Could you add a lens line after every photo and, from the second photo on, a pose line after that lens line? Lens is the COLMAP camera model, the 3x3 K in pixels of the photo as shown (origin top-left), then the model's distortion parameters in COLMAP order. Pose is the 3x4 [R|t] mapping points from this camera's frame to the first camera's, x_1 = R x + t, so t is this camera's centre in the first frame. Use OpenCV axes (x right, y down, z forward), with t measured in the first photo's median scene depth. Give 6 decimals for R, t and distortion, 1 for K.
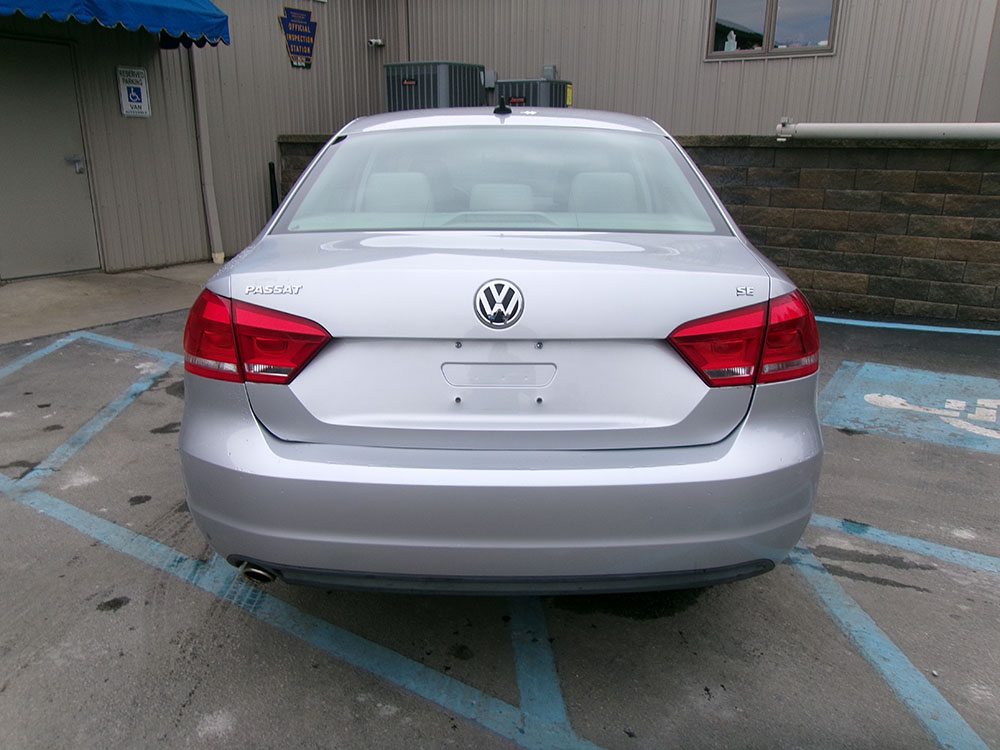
lens RADIAL K [[776.1, 0, 499.5], [0, 776.1, 372.8], [0, 0, 1]] dist [-0.016708, 0.051761]
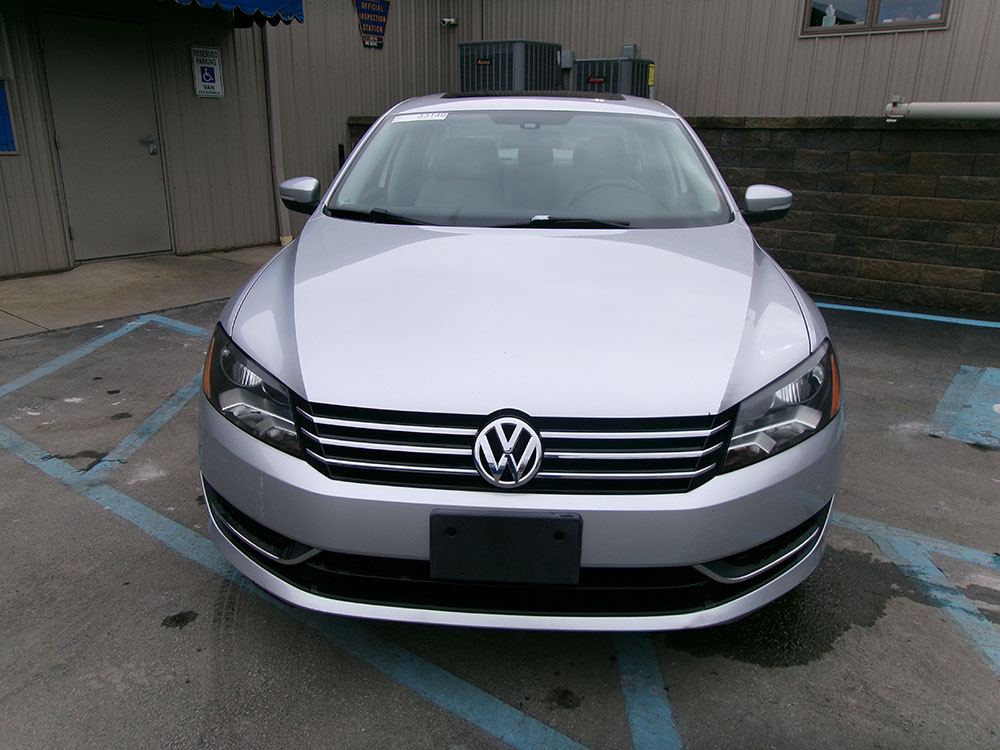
lens RADIAL K [[776.1, 0, 499.5], [0, 776.1, 372.8], [0, 0, 1]] dist [-0.016708, 0.051761]
pose [[0.997084, 0.026329, -0.071627, -0.024351], [-0.025172, 0.999538, 0.017012, -0.006533], [0.072041, -0.015159, 0.997286, 0.045926]]
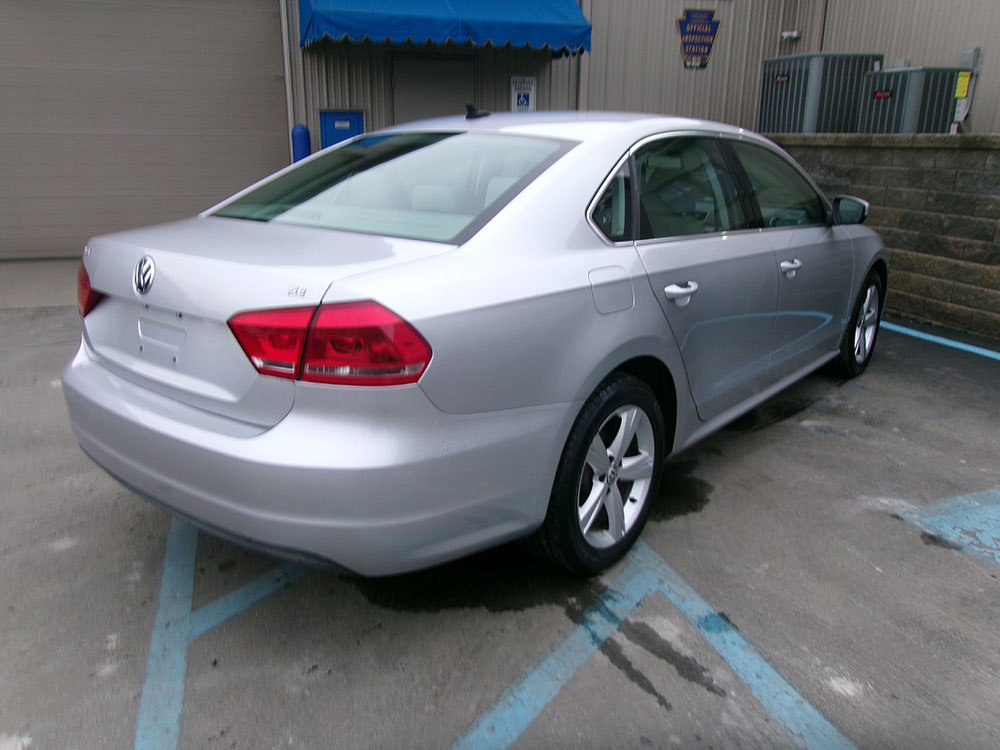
lens RADIAL K [[776.1, 0, 499.5], [0, 776.1, 372.8], [0, 0, 1]] dist [-0.016708, 0.051761]
pose [[0.782164, 0.185325, -0.594873, 0.337729], [-0.183265, 0.980936, 0.064634, -0.033200], [0.595511, 0.058464, 0.801217, 0.092856]]
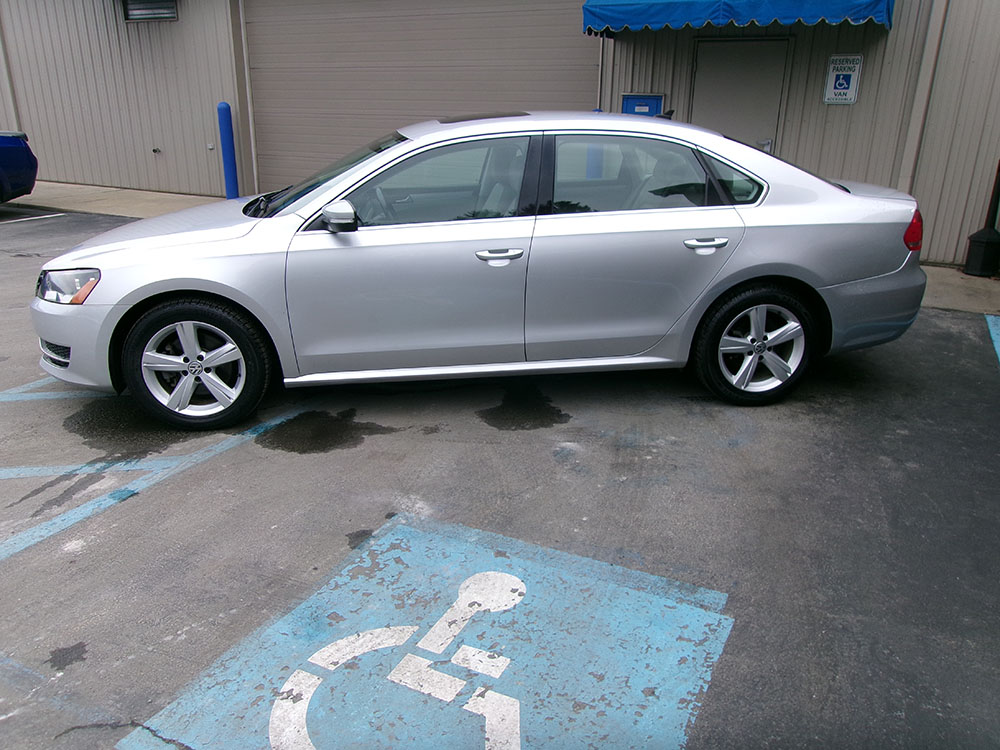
lens RADIAL K [[776.1, 0, 499.5], [0, 776.1, 372.8], [0, 0, 1]] dist [-0.016708, 0.051761]
pose [[0.108159, 0.324733, -0.939601, 0.710111], [-0.297277, 0.912464, 0.281134, -0.204878], [0.948645, 0.248915, 0.195227, 0.591465]]
